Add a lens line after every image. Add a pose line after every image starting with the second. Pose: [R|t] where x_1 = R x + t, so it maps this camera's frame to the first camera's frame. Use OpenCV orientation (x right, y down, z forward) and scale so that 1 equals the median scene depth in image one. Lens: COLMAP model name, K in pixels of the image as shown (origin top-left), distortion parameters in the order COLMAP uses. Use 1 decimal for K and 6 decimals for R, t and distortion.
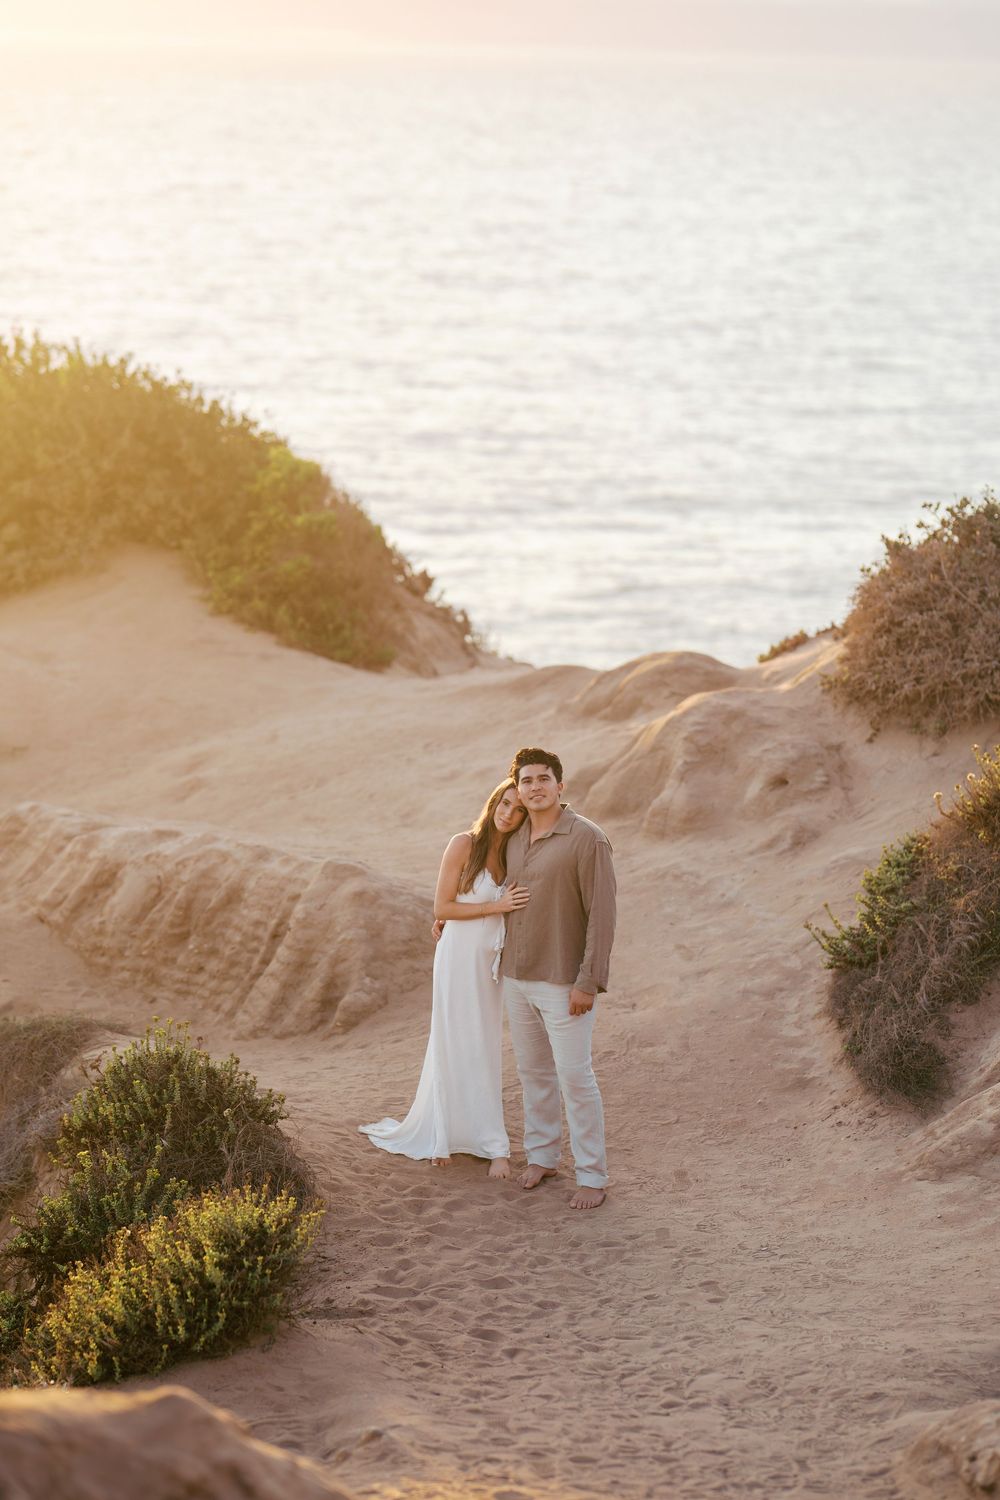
lens RADIAL K [[3743.3, 0, 499.9], [0, 3743.3, 751.5], [0, 0, 1]] dist [-0.009714, 0.000000]
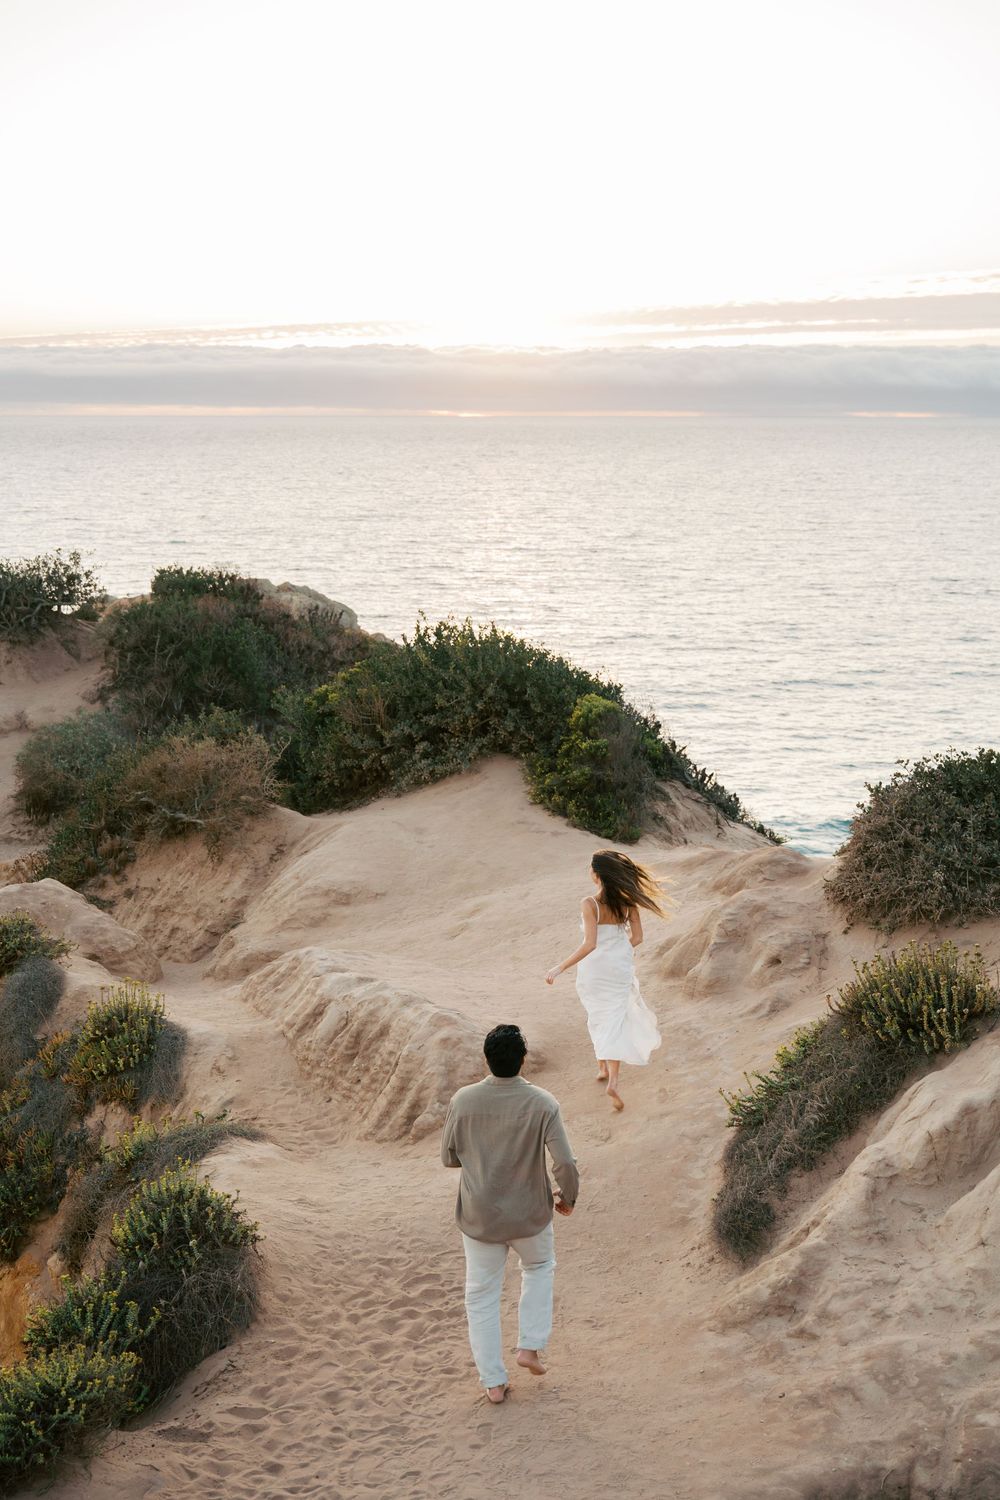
lens RADIAL K [[2059.6, 0, 501.9], [0, 2059.6, 743.3], [0, 0, 1]] dist [0.002151, 0.000000]
pose [[0.969131, 0.009309, -0.246369, 0.165111], [-0.017382, 0.999380, -0.030612, -0.048012], [0.245932, 0.033950, 0.968692, 0.229081]]
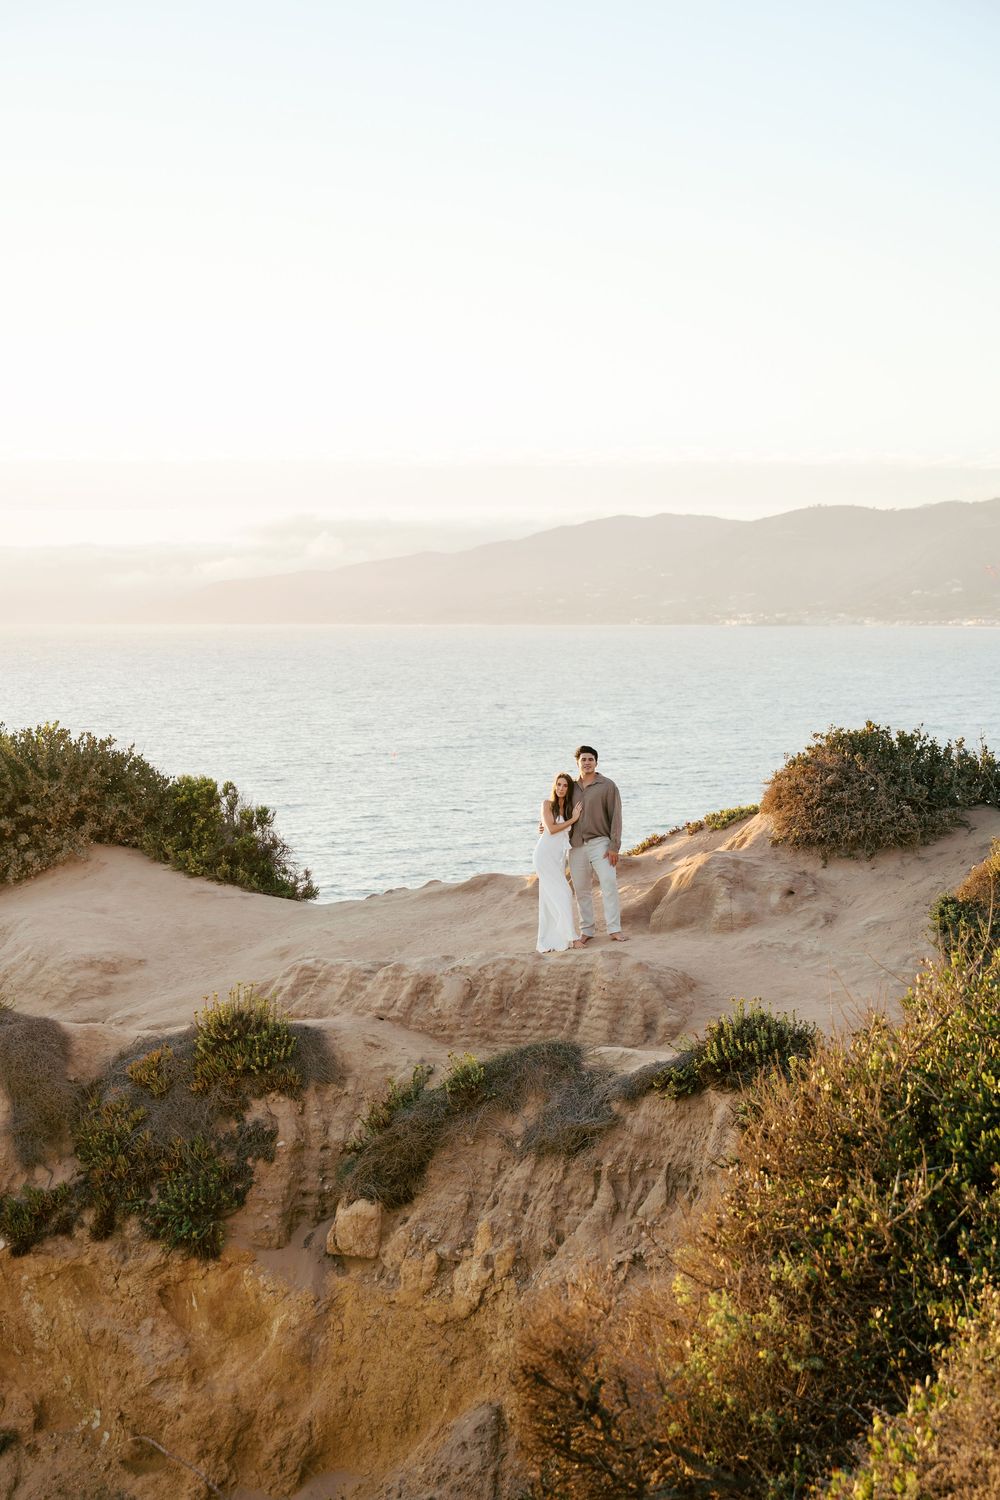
lens RADIAL K [[2614.9, 0, 498.2], [0, 2614.9, 750.4], [0, 0, 1]] dist [-0.030210, 0.000000]
pose [[0.917134, -0.055870, 0.394645, -0.519452], [0.109466, 0.987361, -0.114611, 0.066770], [-0.383253, 0.148314, 0.911658, -0.051945]]
